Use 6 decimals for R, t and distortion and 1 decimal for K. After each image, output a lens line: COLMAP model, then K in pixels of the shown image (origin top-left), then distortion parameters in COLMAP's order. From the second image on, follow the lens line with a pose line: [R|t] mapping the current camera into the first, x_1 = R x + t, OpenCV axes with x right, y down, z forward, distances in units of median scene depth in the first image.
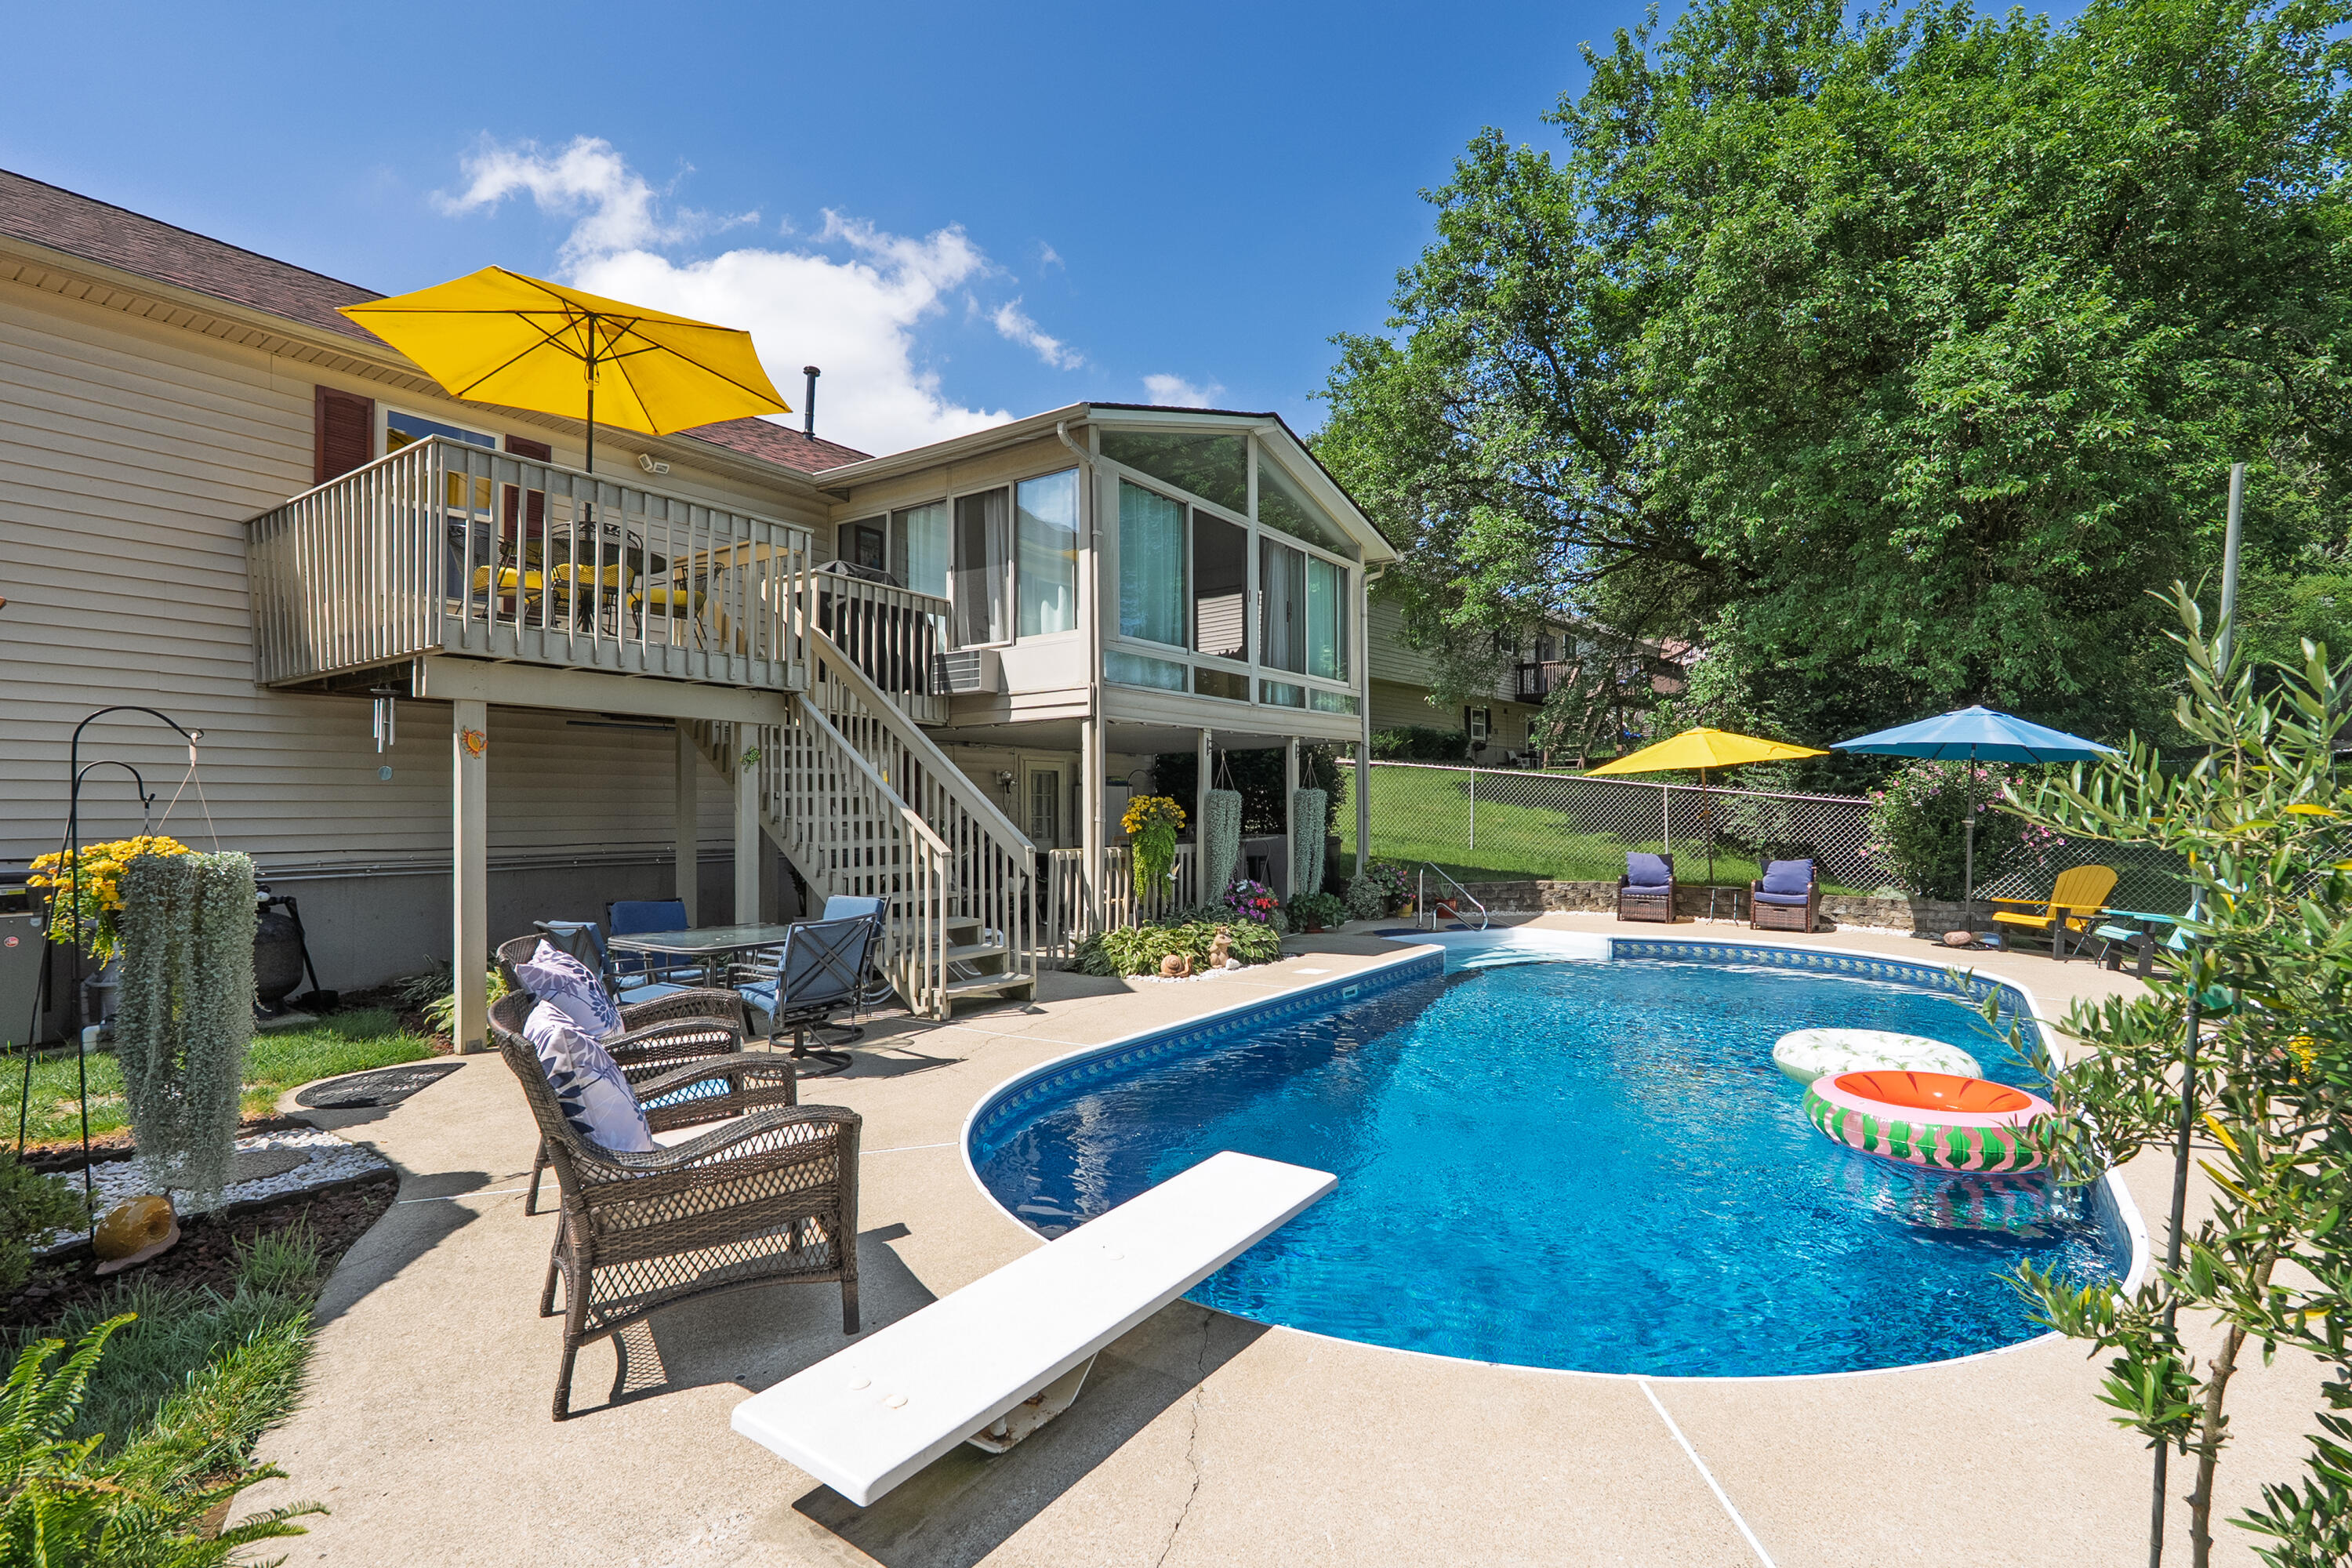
lens RADIAL K [[1083.4, 0, 1176.0], [0, 1083.4, 784.0], [0, 0, 1]] dist [-0.003588, 0.000213]
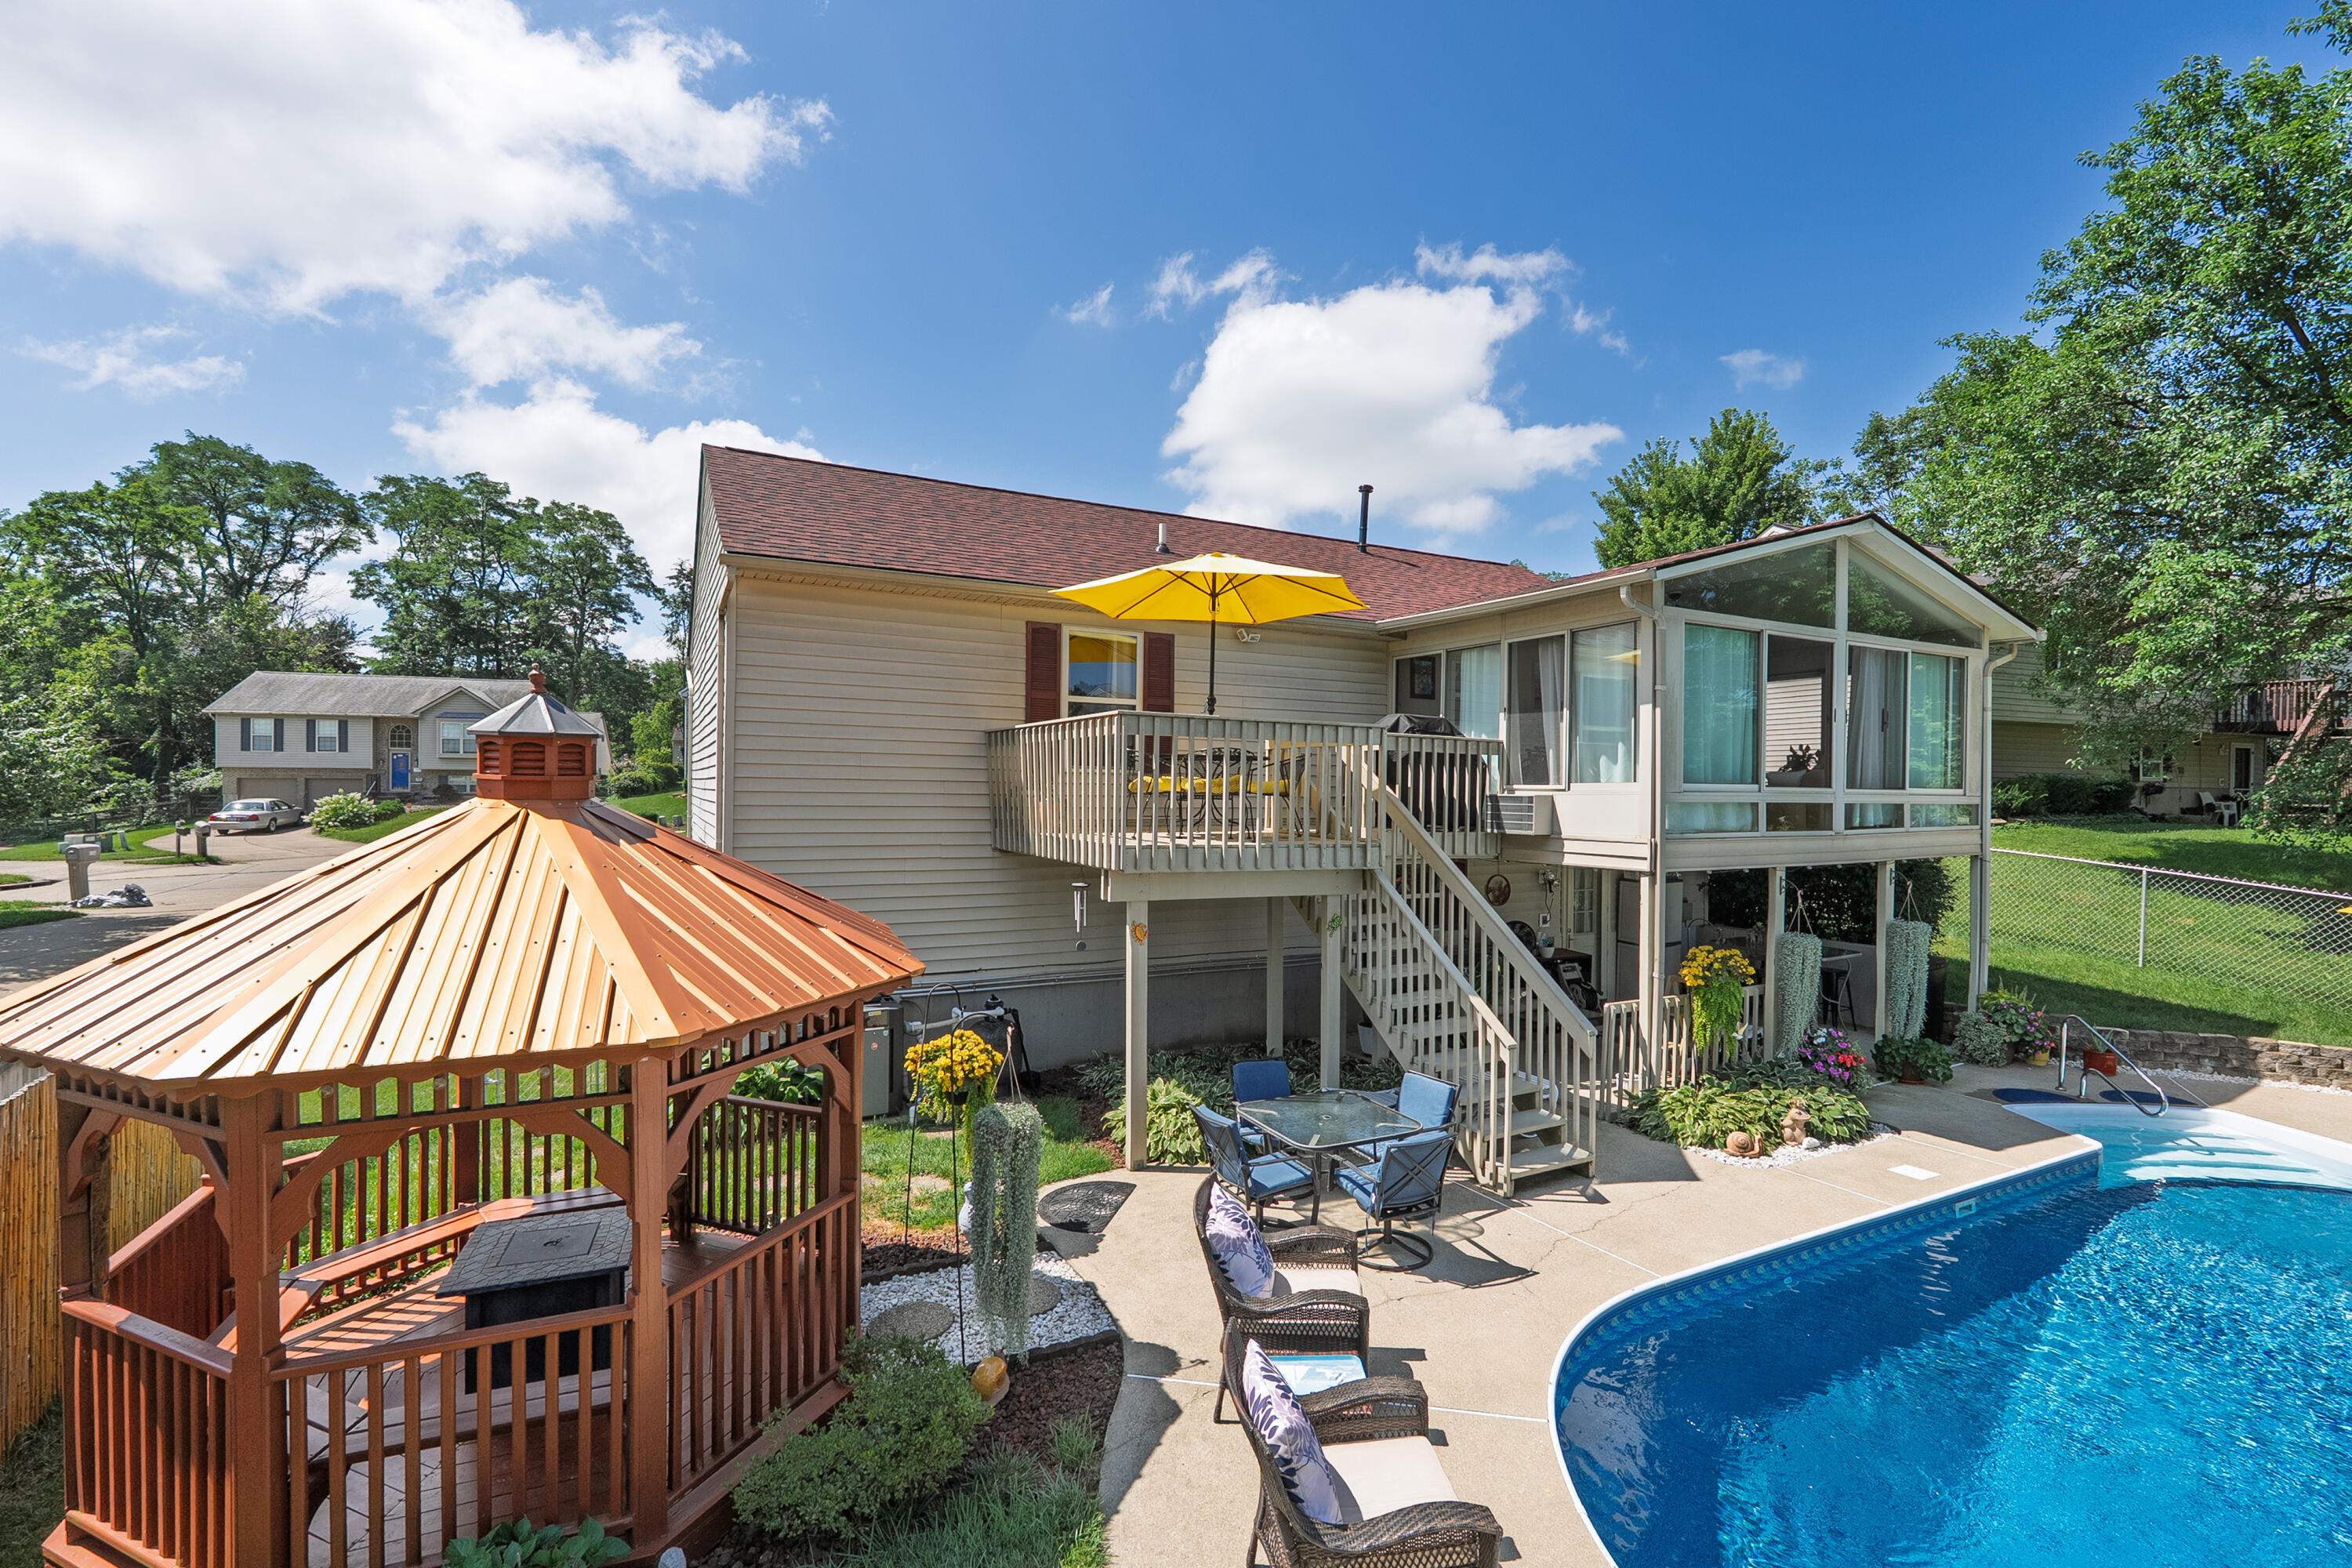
lens RADIAL K [[1034.5, 0, 1169.7], [0, 1034.5, 789.3], [0, 0, 1]] dist [-0.003319, 0.000749]
pose [[0.885107, 0.017008, -0.465076, -0.027912], [-0.005272, 0.999634, 0.026523, -0.157309], [0.465357, -0.021024, 0.884873, -0.050378]]
